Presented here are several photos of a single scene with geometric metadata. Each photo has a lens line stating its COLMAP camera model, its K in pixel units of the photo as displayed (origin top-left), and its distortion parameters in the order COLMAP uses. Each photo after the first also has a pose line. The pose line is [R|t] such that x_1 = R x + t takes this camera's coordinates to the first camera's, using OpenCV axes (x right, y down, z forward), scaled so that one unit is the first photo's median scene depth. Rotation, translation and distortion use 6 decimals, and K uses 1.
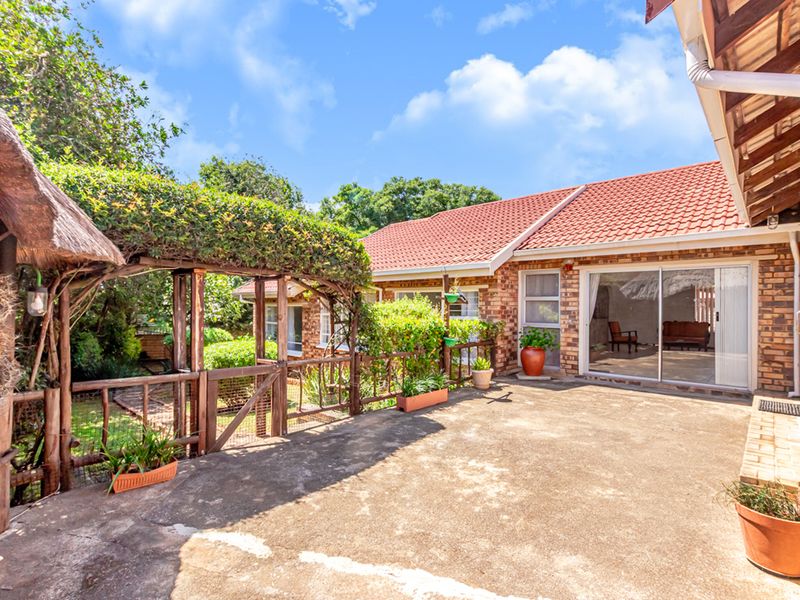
lens RADIAL K [[414.5, 0, 400.0], [0, 414.5, 300.0], [0, 0, 1]] dist [-0.001586, -0.000937]
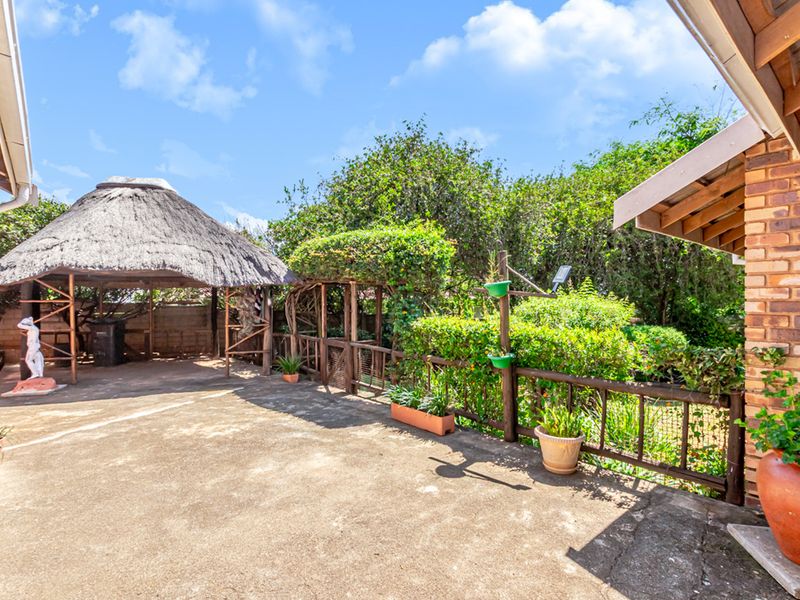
lens RADIAL K [[414.5, 0, 400.0], [0, 414.5, 300.0], [0, 0, 1]] dist [-0.001586, -0.000937]
pose [[-0.137258, -0.002644, -0.990532, 1.122106], [0.018361, 0.999818, -0.005213, 0.021654], [0.990365, -0.018903, -0.137185, 1.408462]]
